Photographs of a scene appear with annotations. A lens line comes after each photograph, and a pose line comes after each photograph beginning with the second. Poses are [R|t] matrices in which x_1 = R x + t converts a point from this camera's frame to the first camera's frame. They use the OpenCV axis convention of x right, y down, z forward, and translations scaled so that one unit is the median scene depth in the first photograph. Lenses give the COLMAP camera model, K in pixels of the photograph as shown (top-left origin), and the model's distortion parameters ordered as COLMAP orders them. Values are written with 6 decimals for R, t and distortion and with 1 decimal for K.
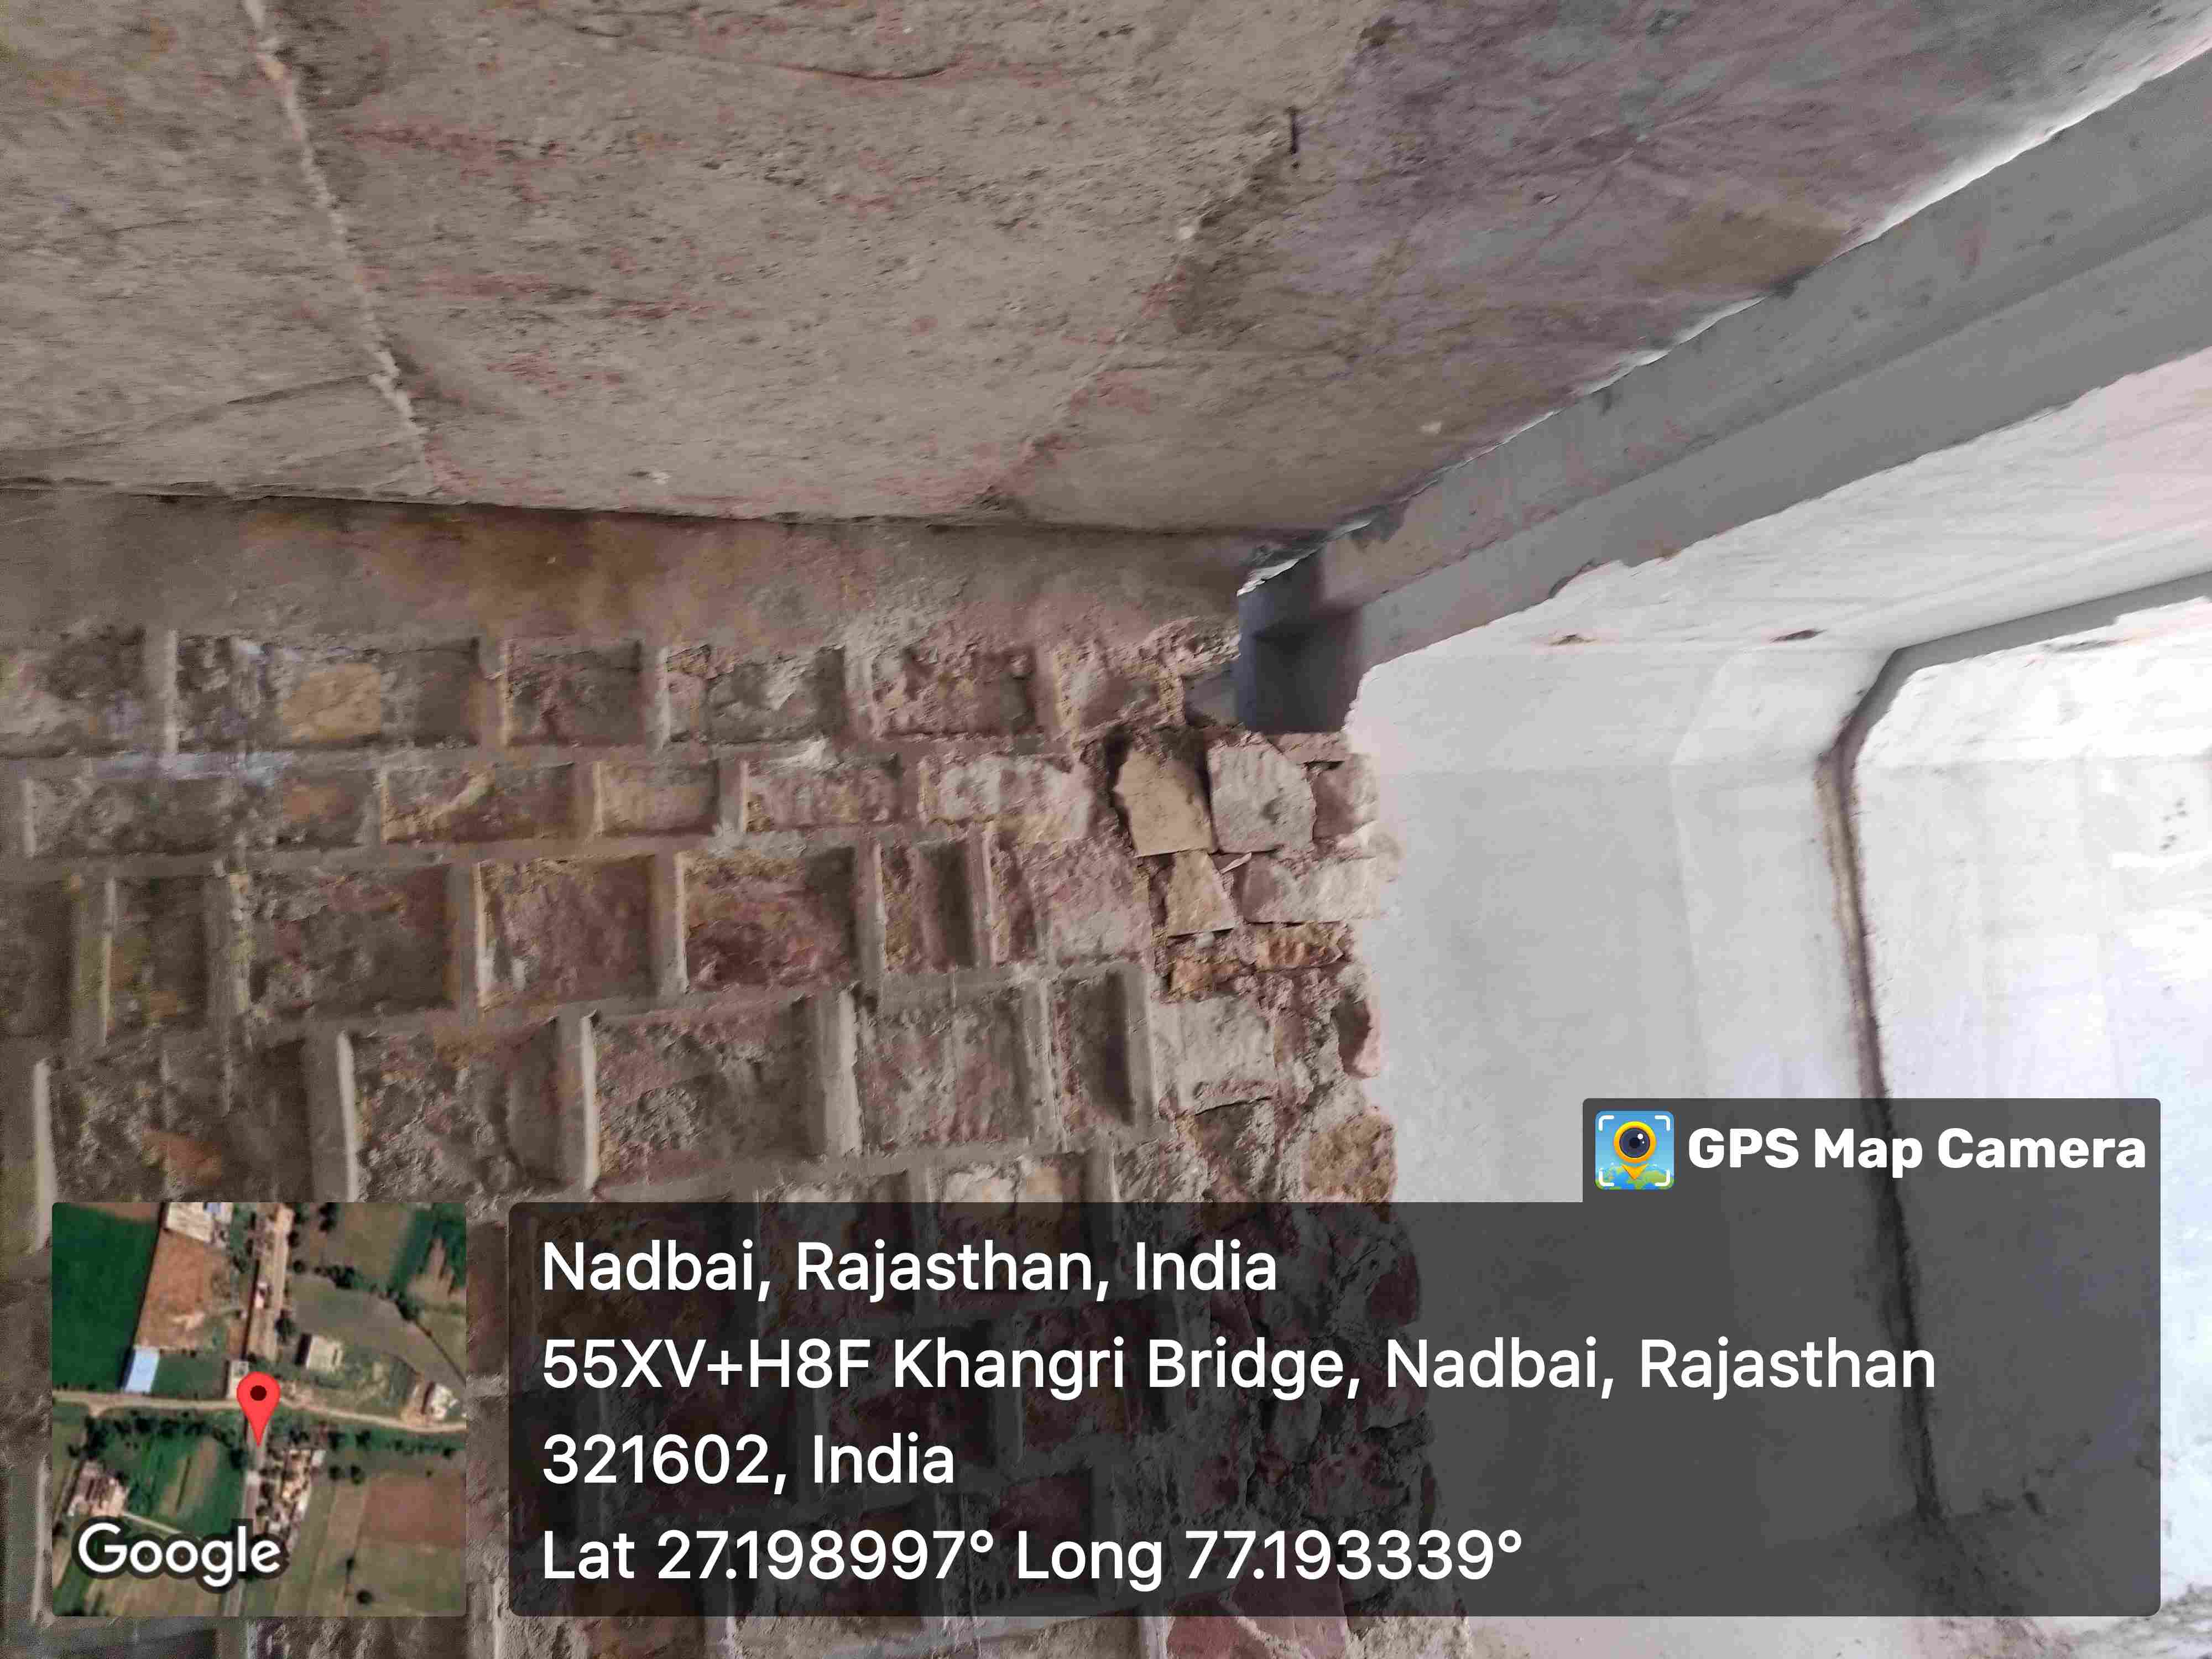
lens RADIAL K [[1869.6, 0, 1100.1], [0, 1869.6, 829.1], [0, 0, 1]] dist [0.170553, -0.336770]
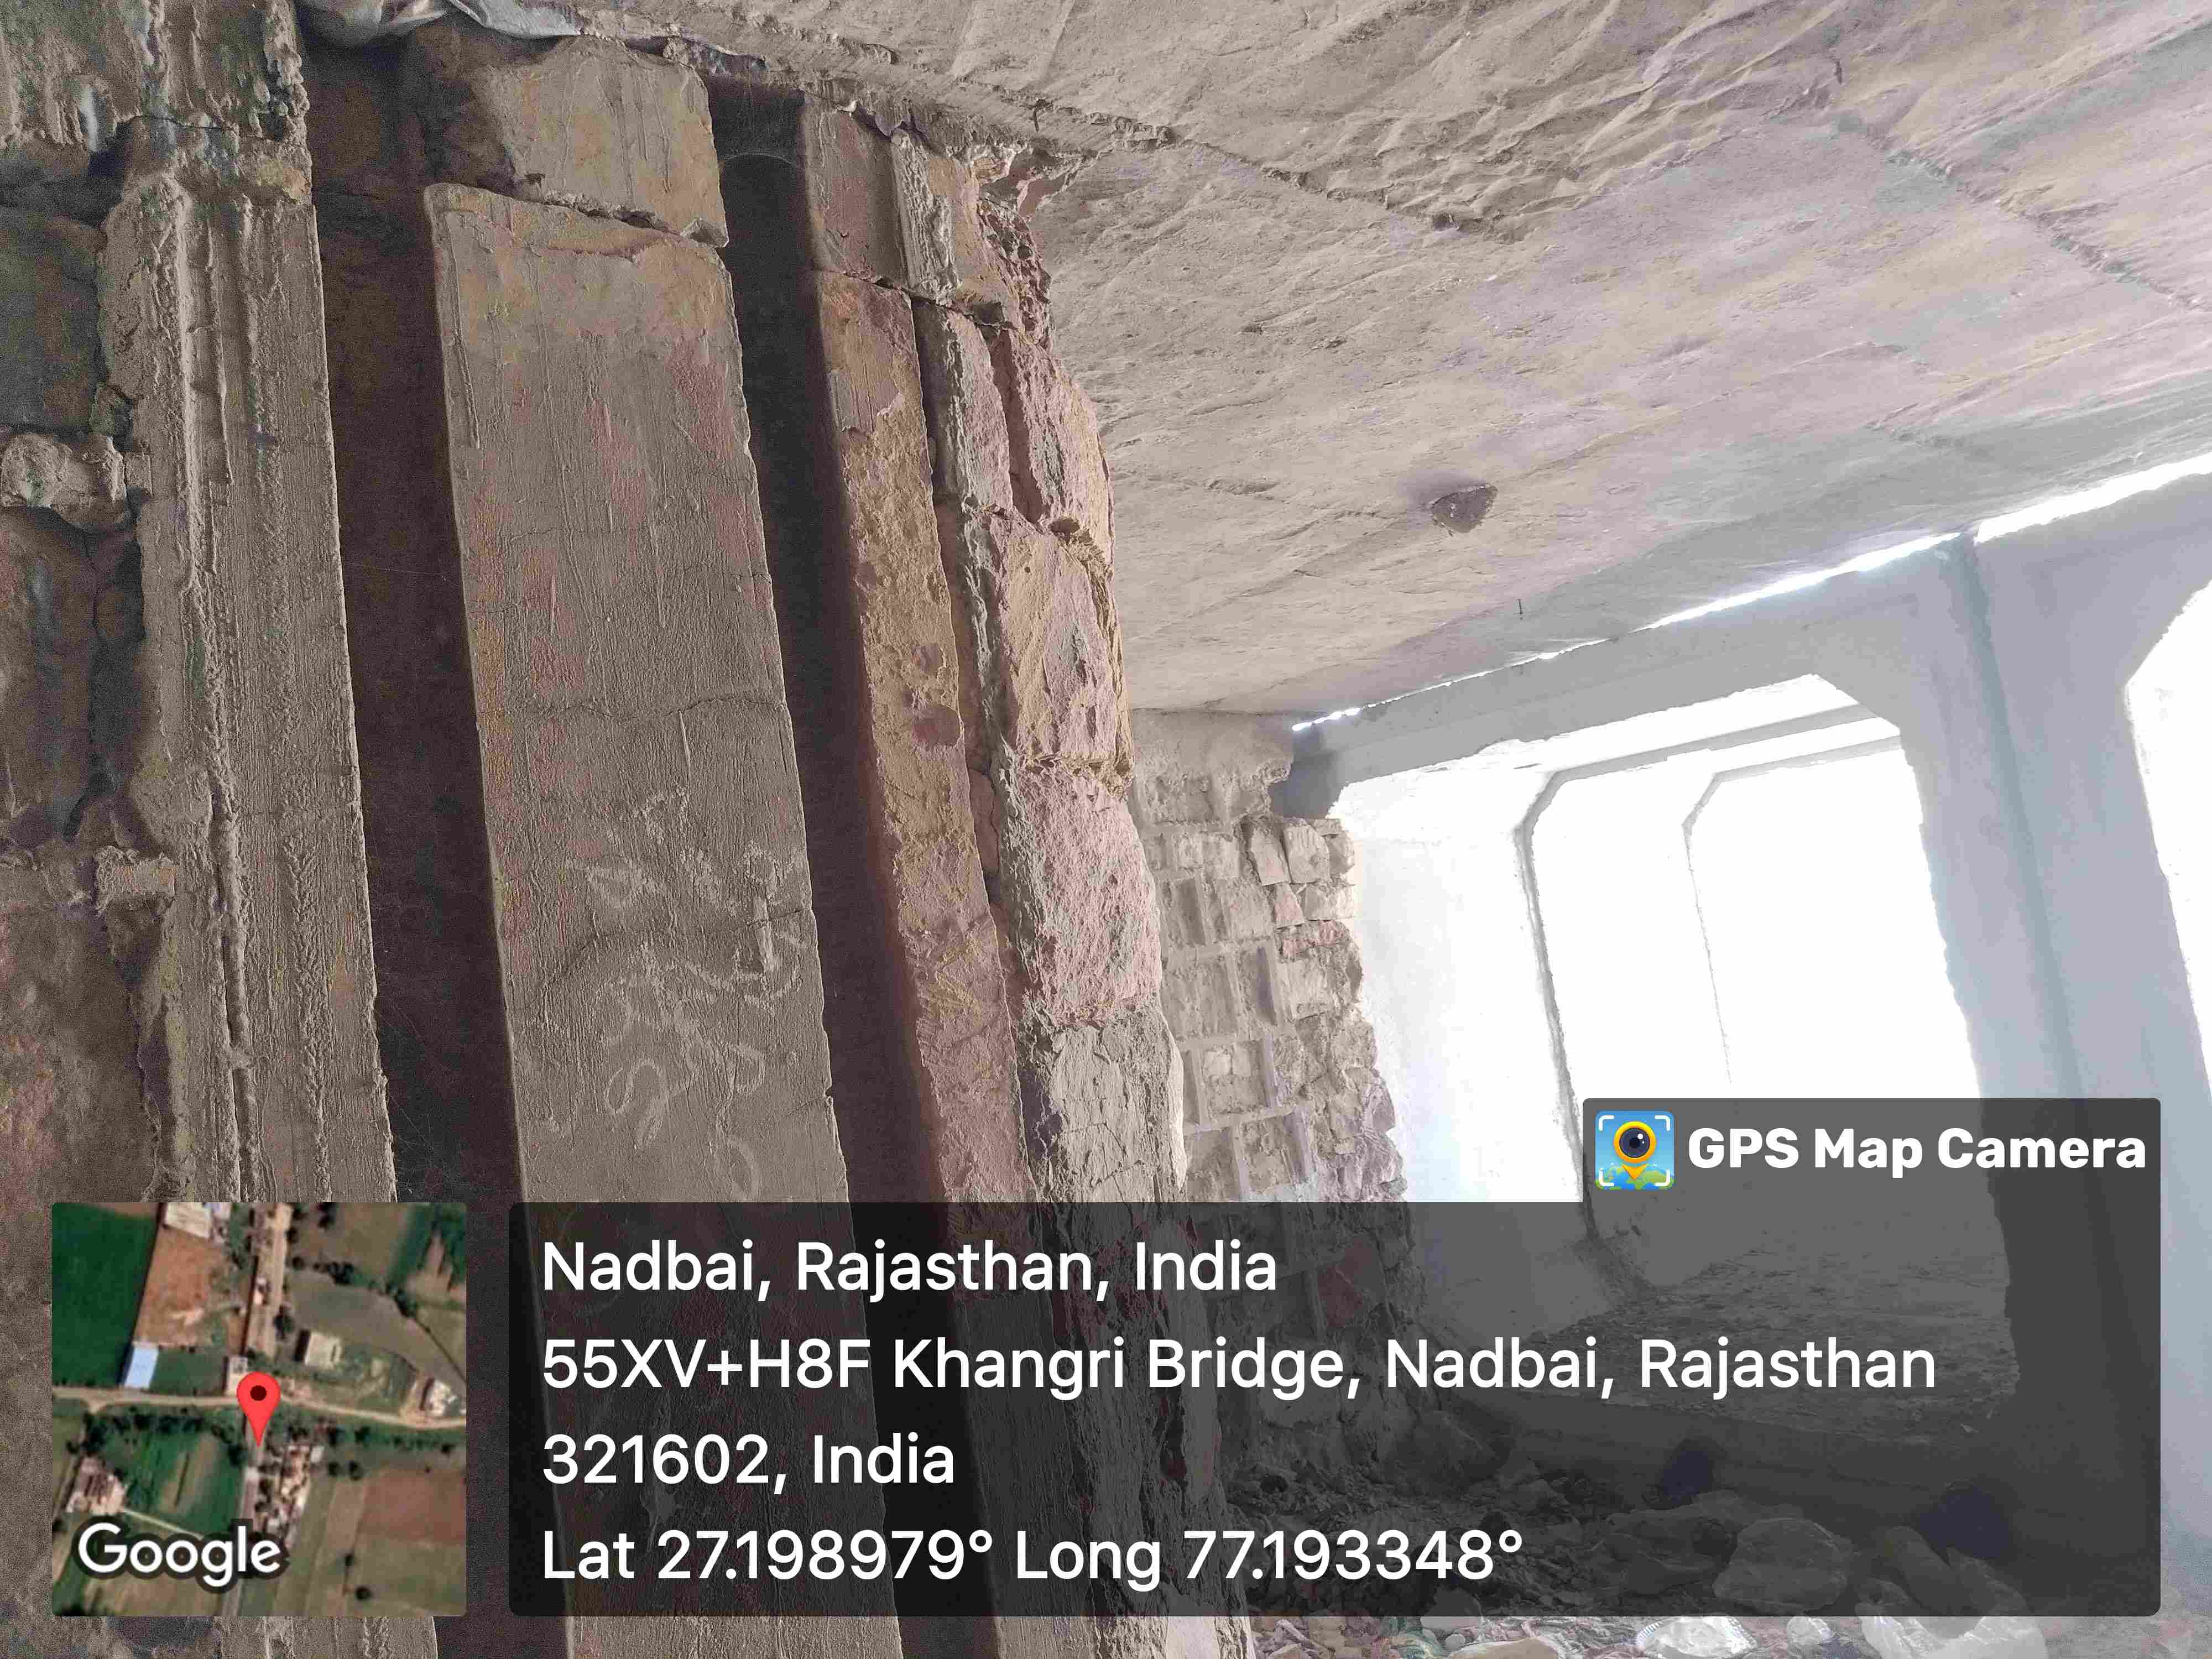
lens RADIAL K [[1712.6, 0, 1092.9], [0, 1712.6, 830.3], [0, 0, 1]] dist [0.011170, 0.000760]
pose [[0.955172, -0.020168, 0.295363, -0.643767], [0.035623, 0.998258, -0.047038, 0.033624], [-0.293899, 0.055452, 0.954227, -0.587957]]
